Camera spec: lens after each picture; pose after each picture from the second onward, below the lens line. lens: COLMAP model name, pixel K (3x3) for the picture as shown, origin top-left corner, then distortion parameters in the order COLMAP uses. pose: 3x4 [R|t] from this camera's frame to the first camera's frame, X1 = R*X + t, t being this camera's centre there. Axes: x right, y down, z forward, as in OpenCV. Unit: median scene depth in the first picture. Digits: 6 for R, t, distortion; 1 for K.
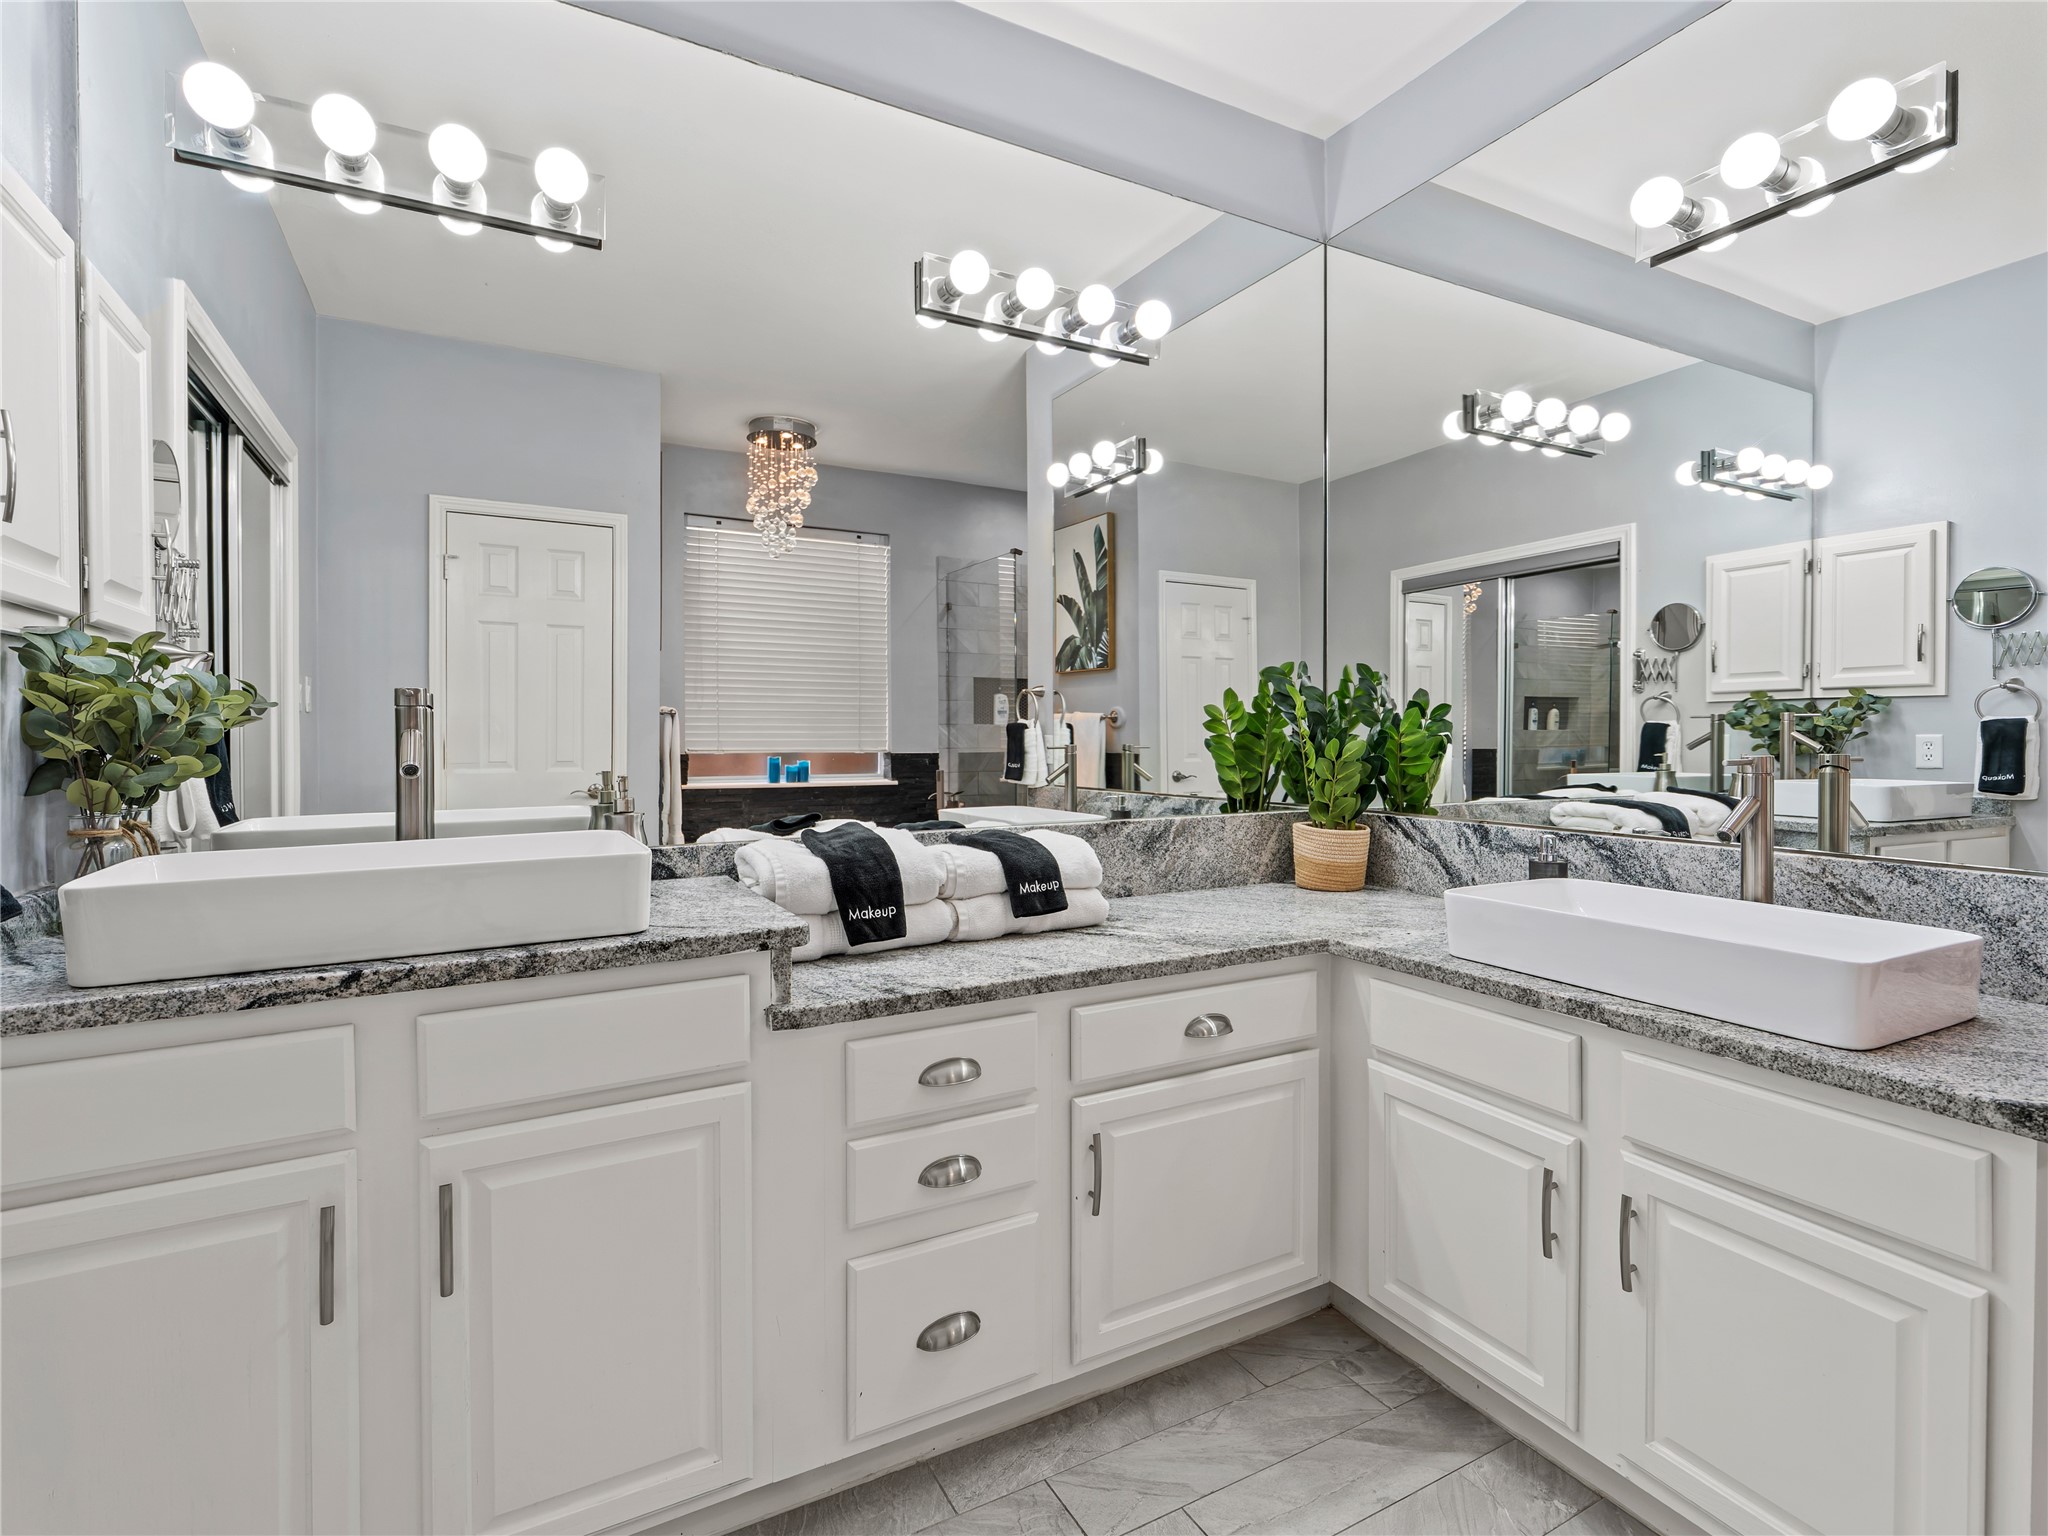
lens RADIAL K [[994.9, 0, 1029.9], [0, 994.9, 752.5], [0, 0, 1]] dist [-0.000238, -0.001010]
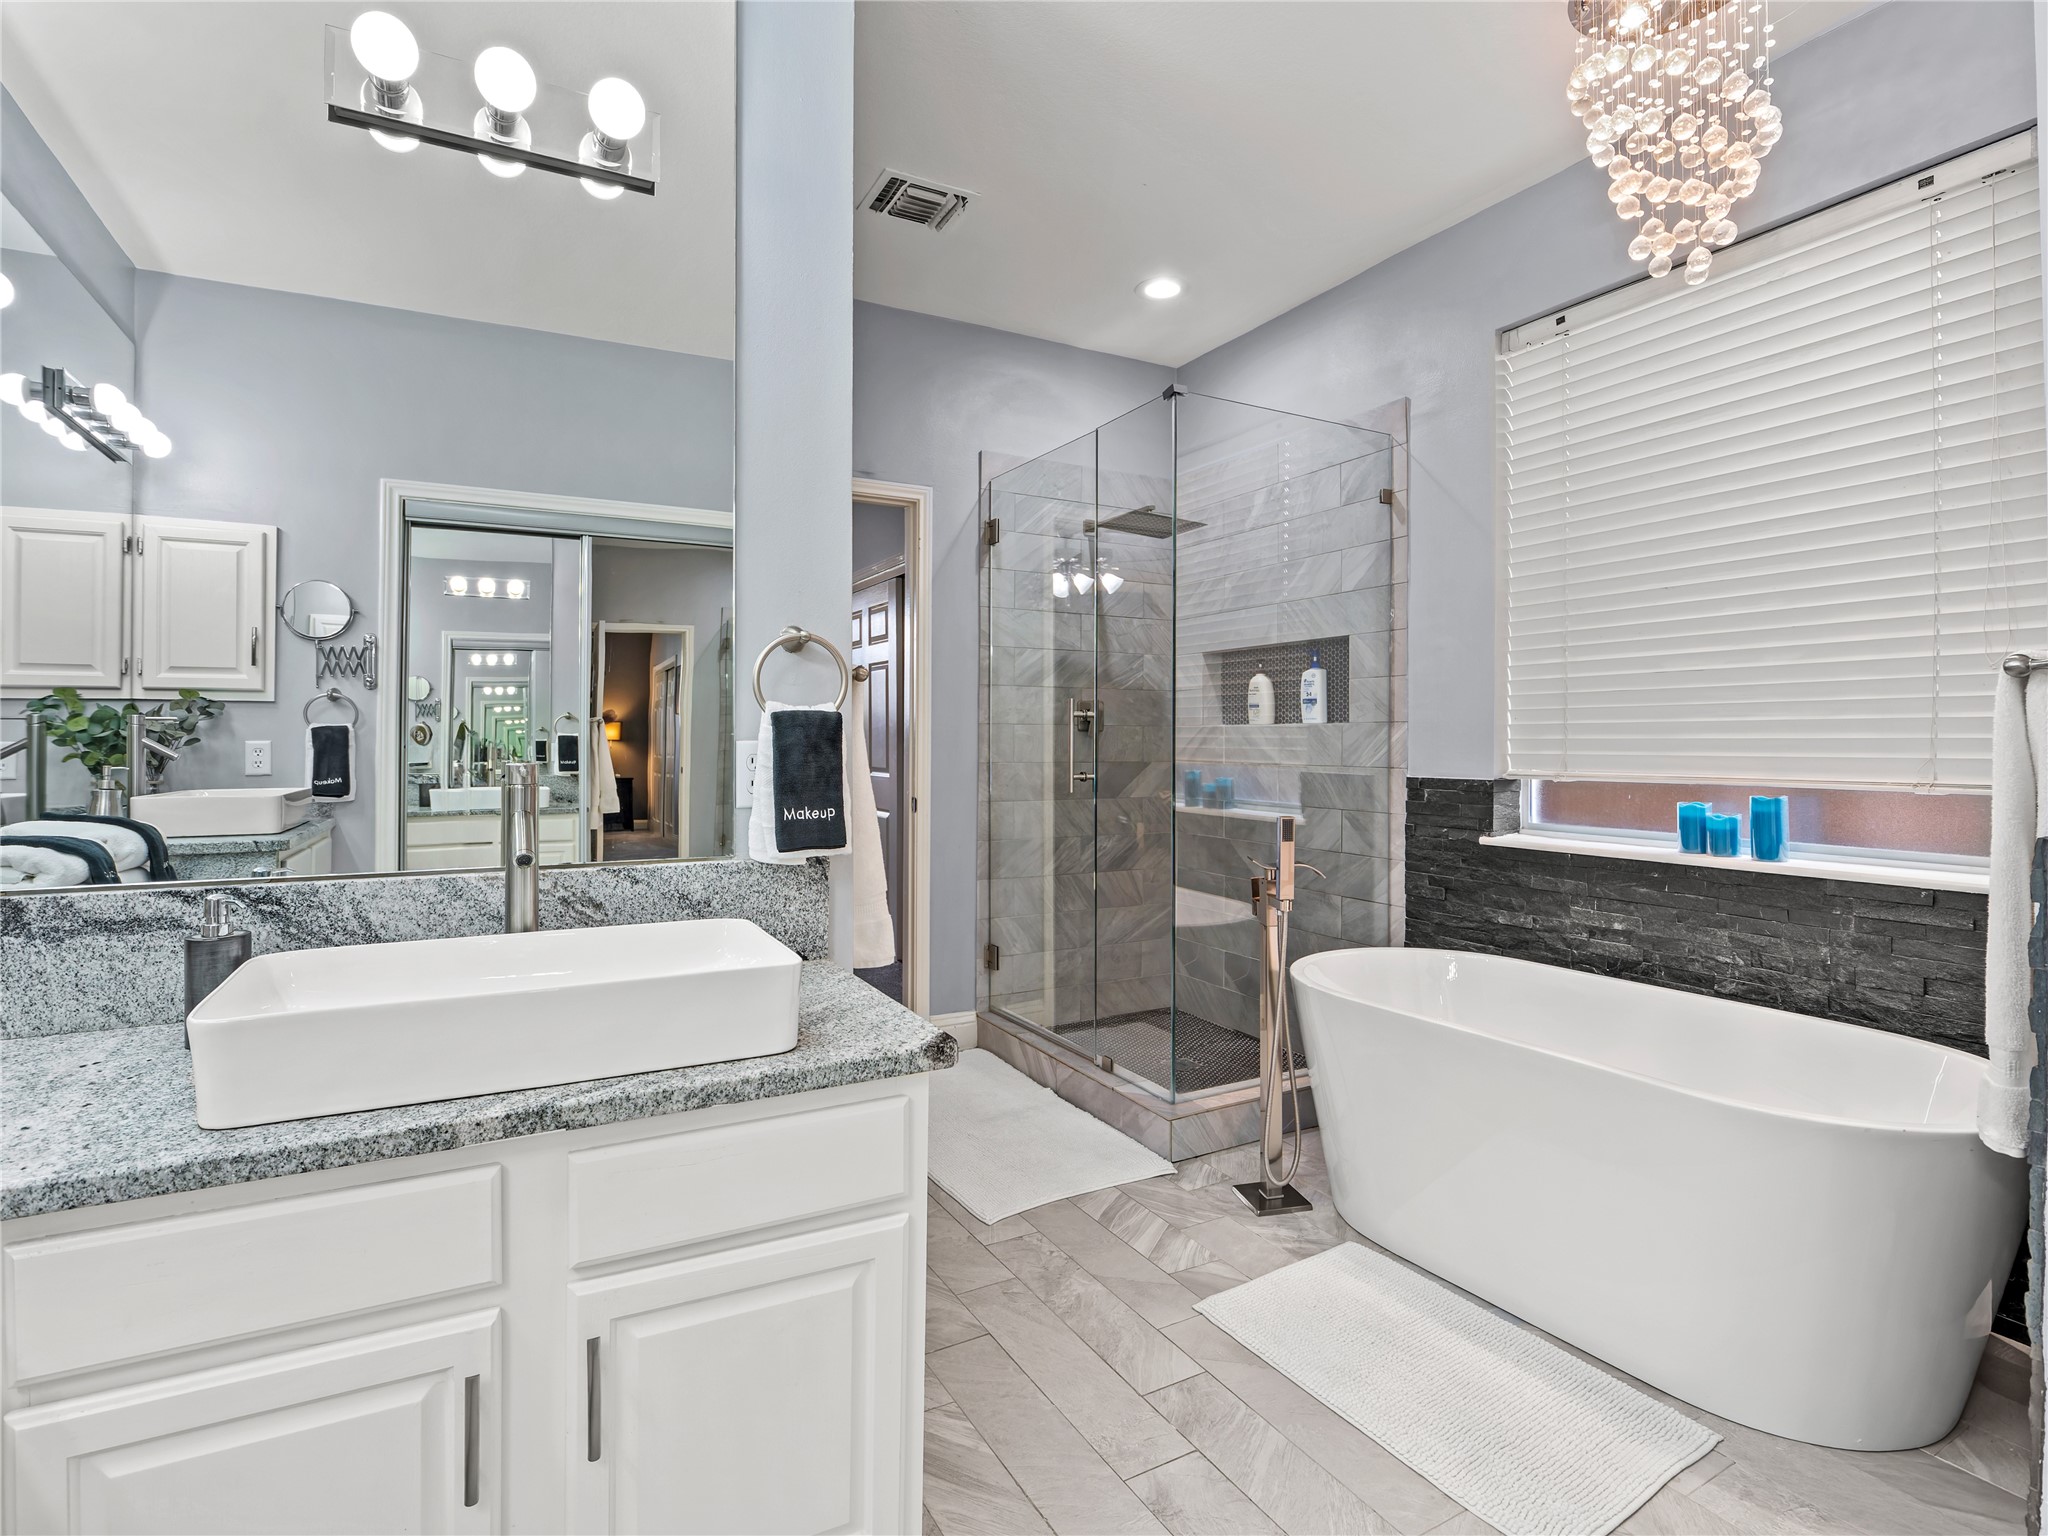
lens RADIAL K [[994.9, 0, 1023.9], [0, 994.9, 747.7], [0, 0, 1]] dist [-0.000238, -0.001010]
pose [[0.026619, -0.008151, 0.999612, -0.059107], [0.019823, 0.999774, 0.007624, -0.004317], [-0.999449, 0.019613, 0.026774, 0.235958]]
